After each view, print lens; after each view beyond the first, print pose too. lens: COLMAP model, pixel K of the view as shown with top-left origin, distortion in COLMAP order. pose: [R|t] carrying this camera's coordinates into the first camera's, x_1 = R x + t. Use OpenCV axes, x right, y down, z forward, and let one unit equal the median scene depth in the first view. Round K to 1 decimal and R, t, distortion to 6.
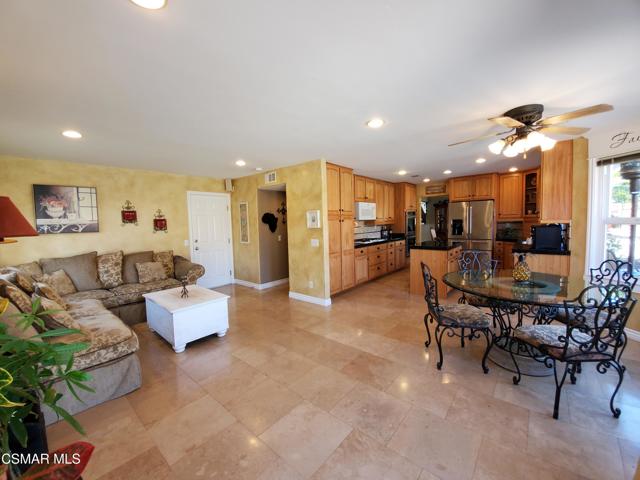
lens RADIAL K [[251.6, 0, 319.1], [0, 251.6, 238.8], [0, 0, 1]] dist [-0.000062, 0.000050]
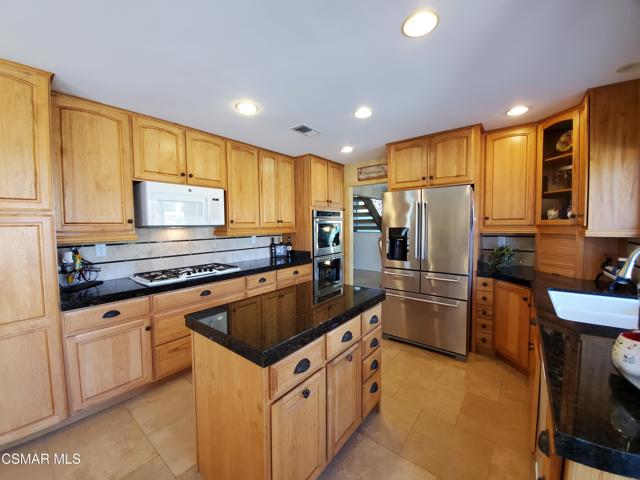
lens RADIAL K [[251.6, 0, 320.8], [0, 251.6, 238.3], [0, 0, 1]] dist [-0.000062, 0.000050]
pose [[0.998841, 0.015211, 0.045658, 0.399058], [-0.014374, 0.999724, -0.018601, -0.048047], [-0.045928, 0.017923, 0.998784, 0.559219]]
